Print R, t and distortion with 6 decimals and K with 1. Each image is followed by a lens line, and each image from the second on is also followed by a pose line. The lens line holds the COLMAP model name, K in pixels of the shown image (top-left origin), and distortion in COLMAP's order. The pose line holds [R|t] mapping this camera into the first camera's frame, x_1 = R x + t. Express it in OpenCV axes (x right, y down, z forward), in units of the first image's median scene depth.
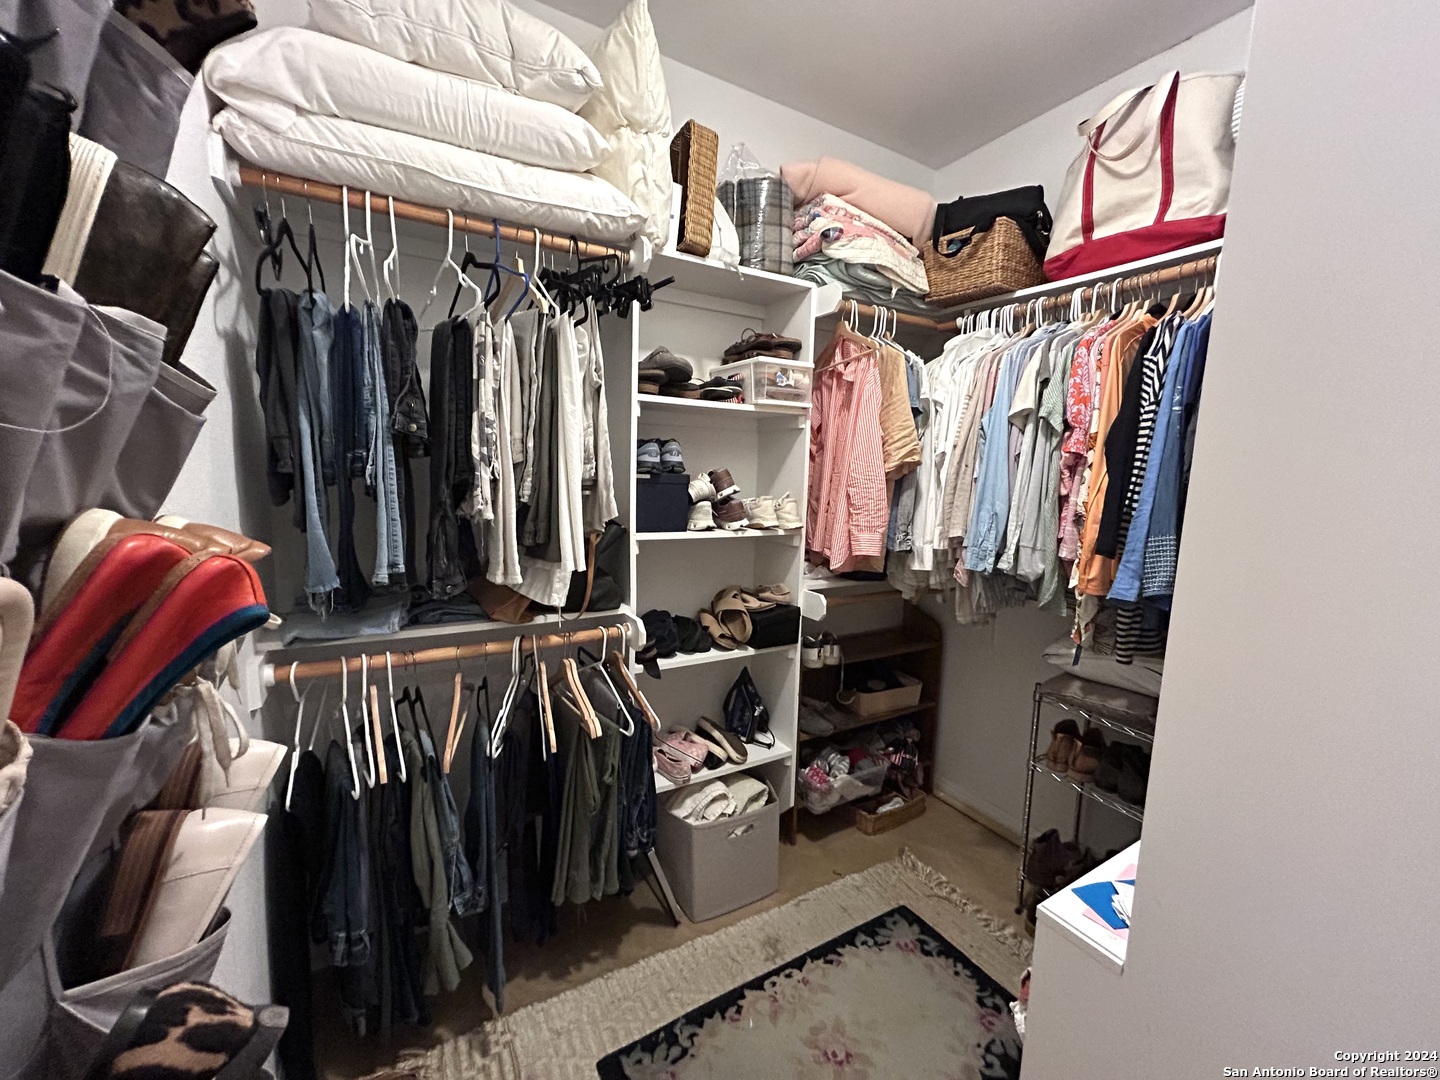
lens RADIAL K [[579.9, 0, 722.5], [0, 579.9, 536.1], [0, 0, 1]] dist [0.000536, -0.000721]
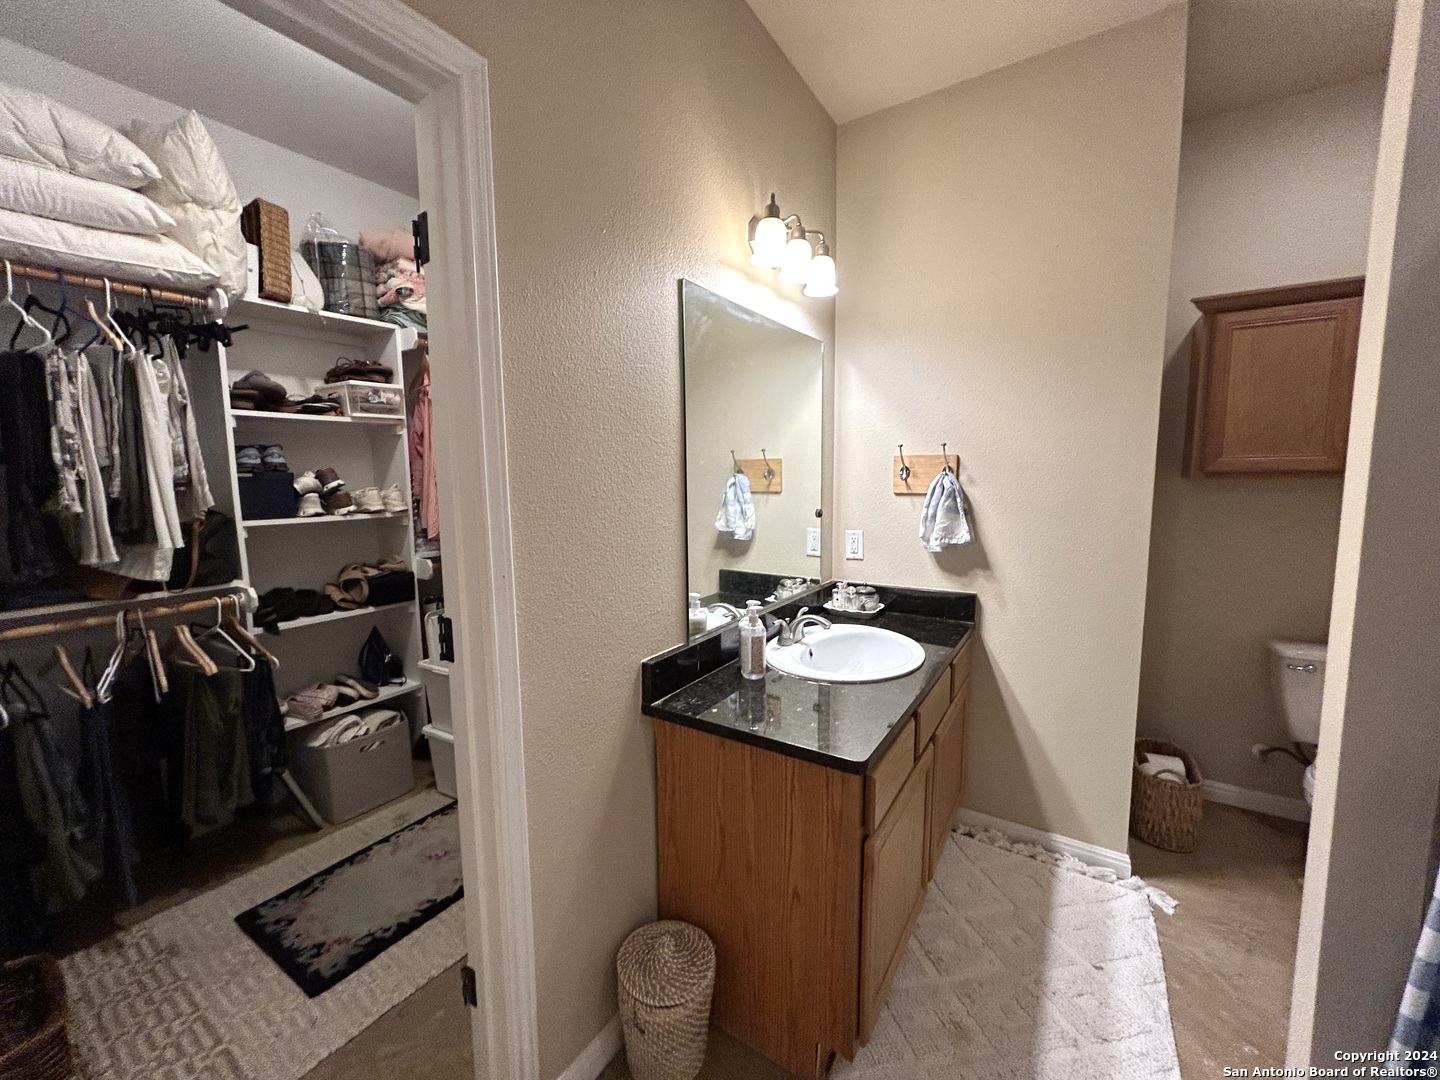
lens RADIAL K [[579.9, 0, 722.5], [0, 579.9, 536.1], [0, 0, 1]] dist [0.000536, -0.000721]
pose [[0.894536, -0.087711, 0.438307, 0.228234], [0.088878, 0.995882, 0.017898, 0.098063], [-0.438072, 0.022945, 0.898647, -0.578227]]
